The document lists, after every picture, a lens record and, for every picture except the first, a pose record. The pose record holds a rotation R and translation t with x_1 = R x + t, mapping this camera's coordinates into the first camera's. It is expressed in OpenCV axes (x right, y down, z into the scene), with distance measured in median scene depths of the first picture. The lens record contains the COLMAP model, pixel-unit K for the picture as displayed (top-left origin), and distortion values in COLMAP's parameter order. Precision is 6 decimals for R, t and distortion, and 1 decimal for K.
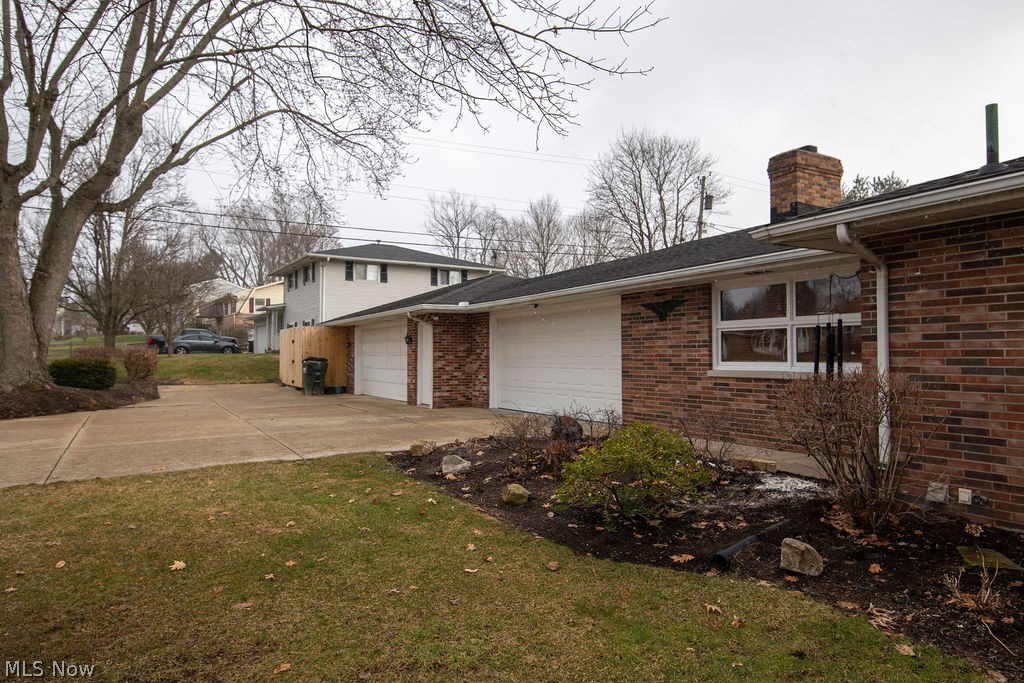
lens RADIAL K [[661.7, 0, 508.6], [0, 661.7, 340.0], [0, 0, 1]] dist [0.017907, 0.000326]
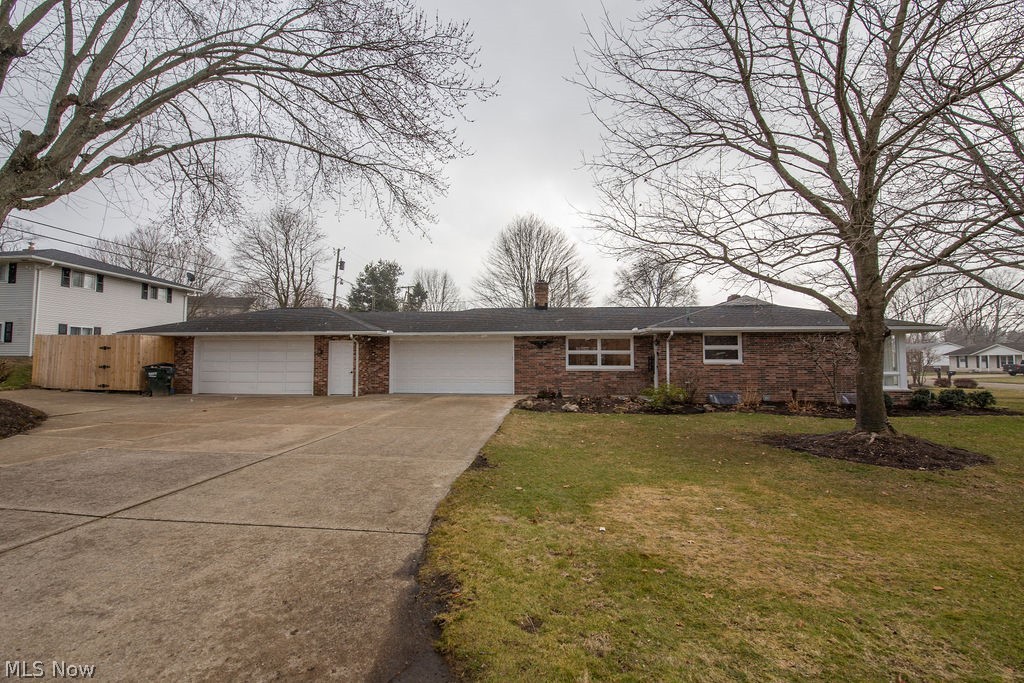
lens RADIAL K [[443.8, 0, 516.6], [0, 443.8, 337.7], [0, 0, 1]] dist [-0.013204, -0.001779]
pose [[0.569635, 0.043447, 0.820749, -0.707954], [-0.023022, 0.999053, -0.036907, -0.004659], [-0.821576, 0.002128, 0.570096, 0.082364]]
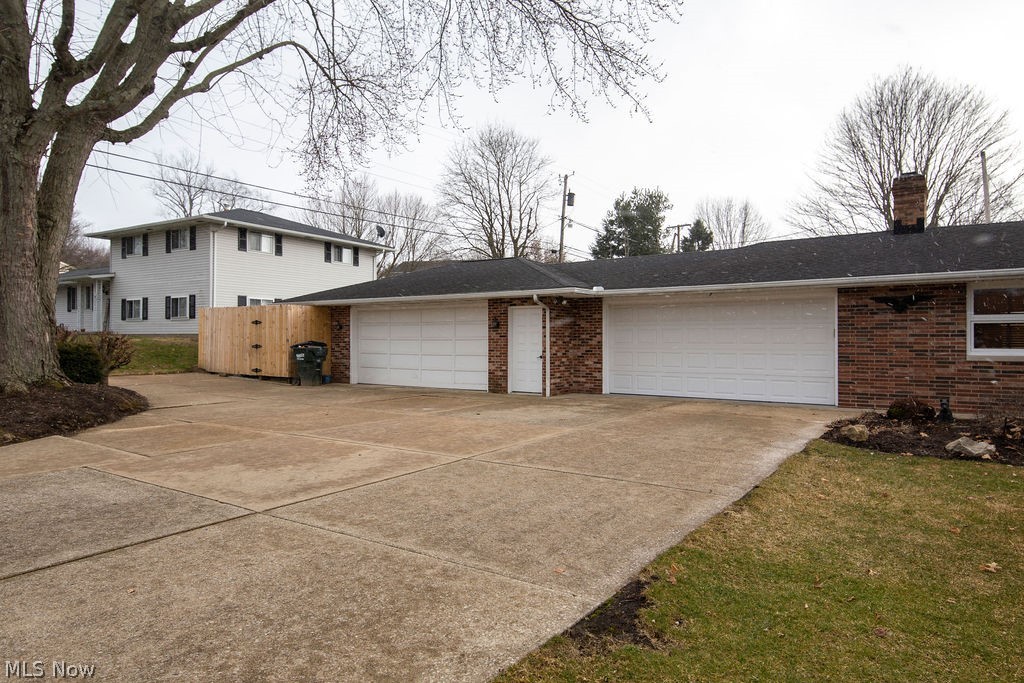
lens RADIAL K [[650.6, 0, 514.2], [0, 650.6, 338.1], [0, 0, 1]] dist [0.031251, -0.003001]
pose [[0.899143, 0.005135, 0.437625, -0.529917], [-0.014949, 0.999708, 0.018983, 0.001939], [-0.437400, -0.023611, 0.898957, 0.159270]]
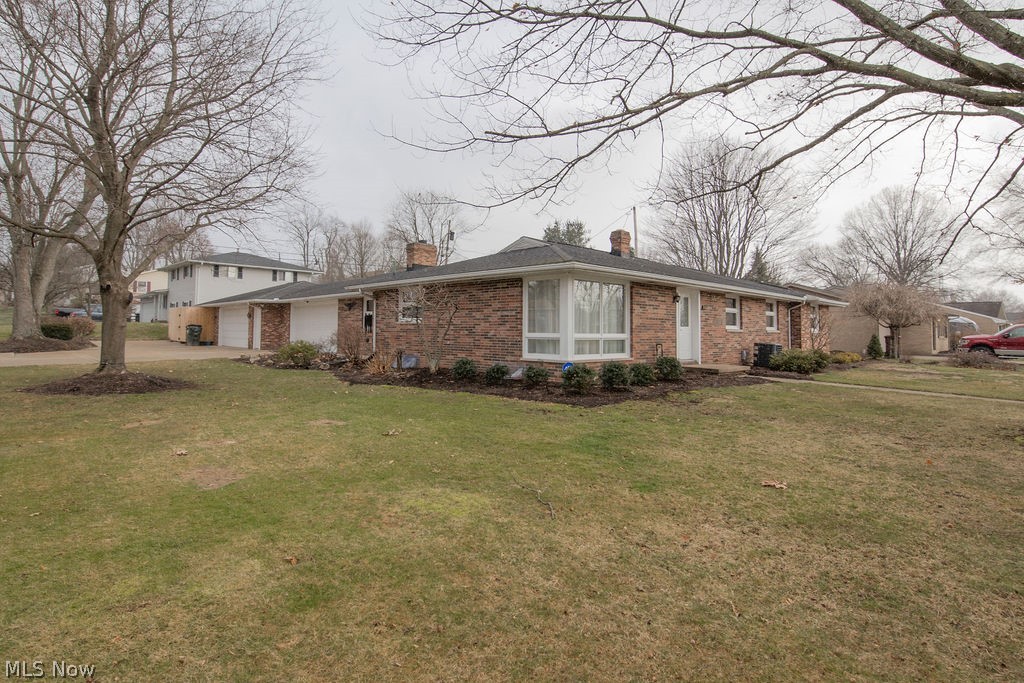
lens RADIAL K [[531.3, 0, 499.9], [0, 531.3, 311.6], [0, 0, 1]] dist [-0.019501, -0.000504]
pose [[0.965965, 0.019367, 0.257947, 0.160140], [-0.016826, 0.999786, -0.012056, -0.006181], [-0.258125, 0.007306, 0.966084, -0.695939]]
